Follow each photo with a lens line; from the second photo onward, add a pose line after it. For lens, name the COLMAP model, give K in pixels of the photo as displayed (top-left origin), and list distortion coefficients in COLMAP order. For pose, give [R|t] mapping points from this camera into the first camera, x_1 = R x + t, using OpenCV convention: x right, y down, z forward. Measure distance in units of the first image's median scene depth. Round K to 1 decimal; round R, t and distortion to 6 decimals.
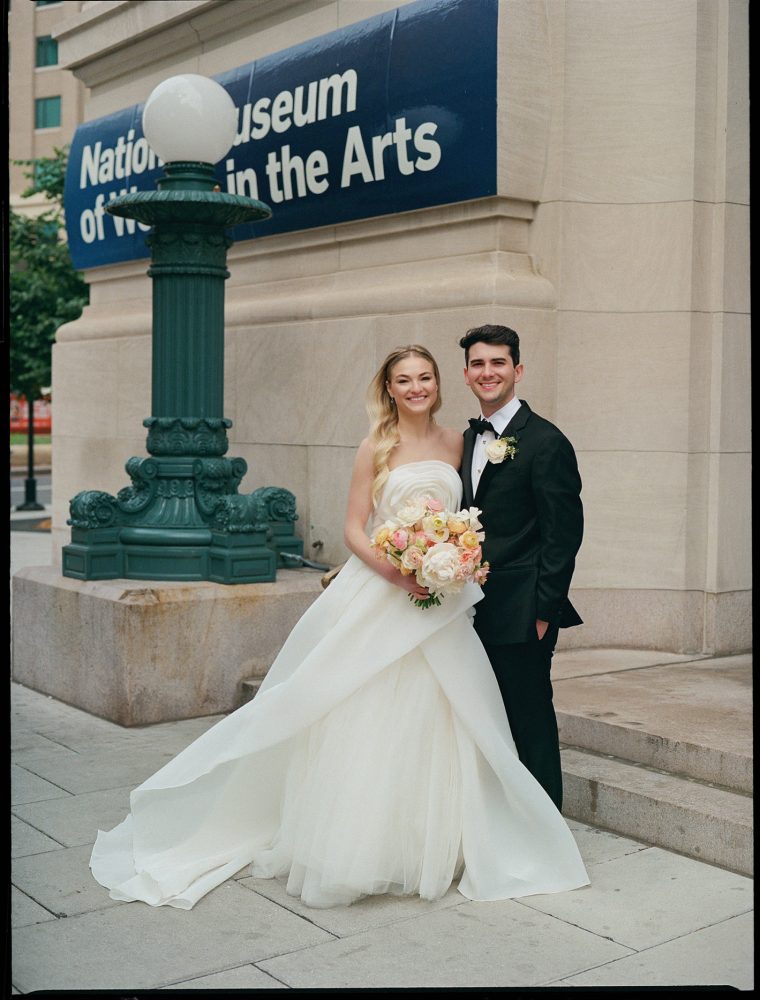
lens RADIAL K [[1371.2, 0, 380.0], [0, 1371.2, 500.0], [0, 0, 1]] dist [-0.029482, -0.112817]
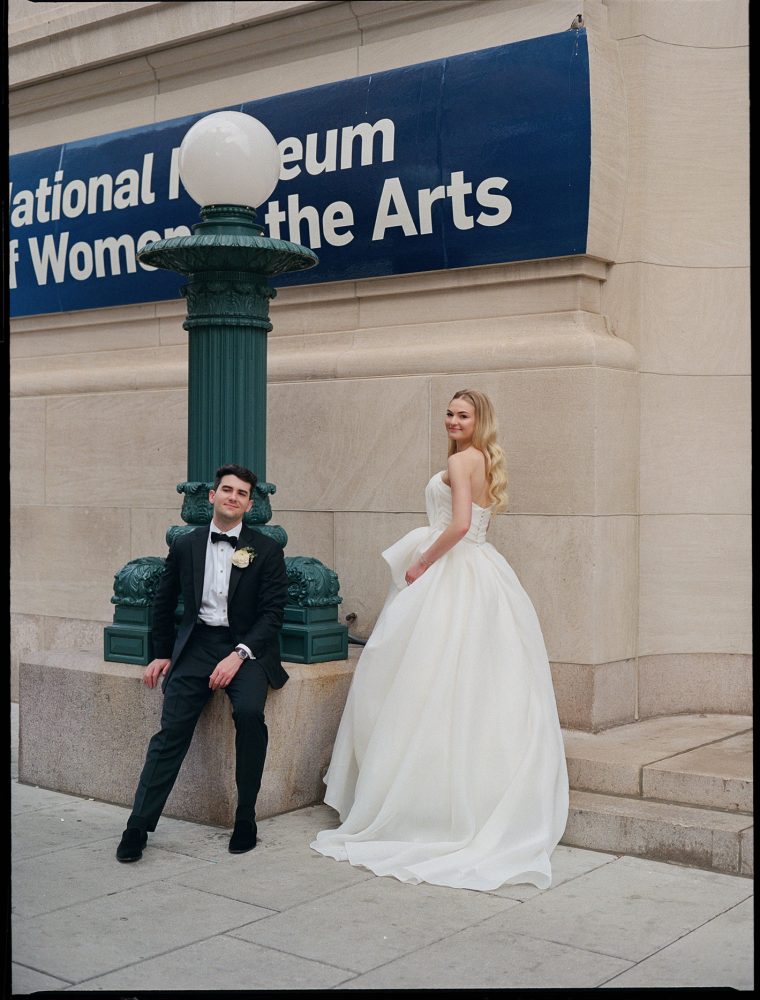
lens RADIAL K [[1371.2, 0, 380.0], [0, 1371.2, 500.0], [0, 0, 1]] dist [-0.029482, -0.112817]
pose [[0.966872, -0.006588, 0.255175, -0.276376], [0.019022, 0.998747, -0.046290, -0.003995], [-0.254551, 0.049610, 0.965786, 0.090513]]
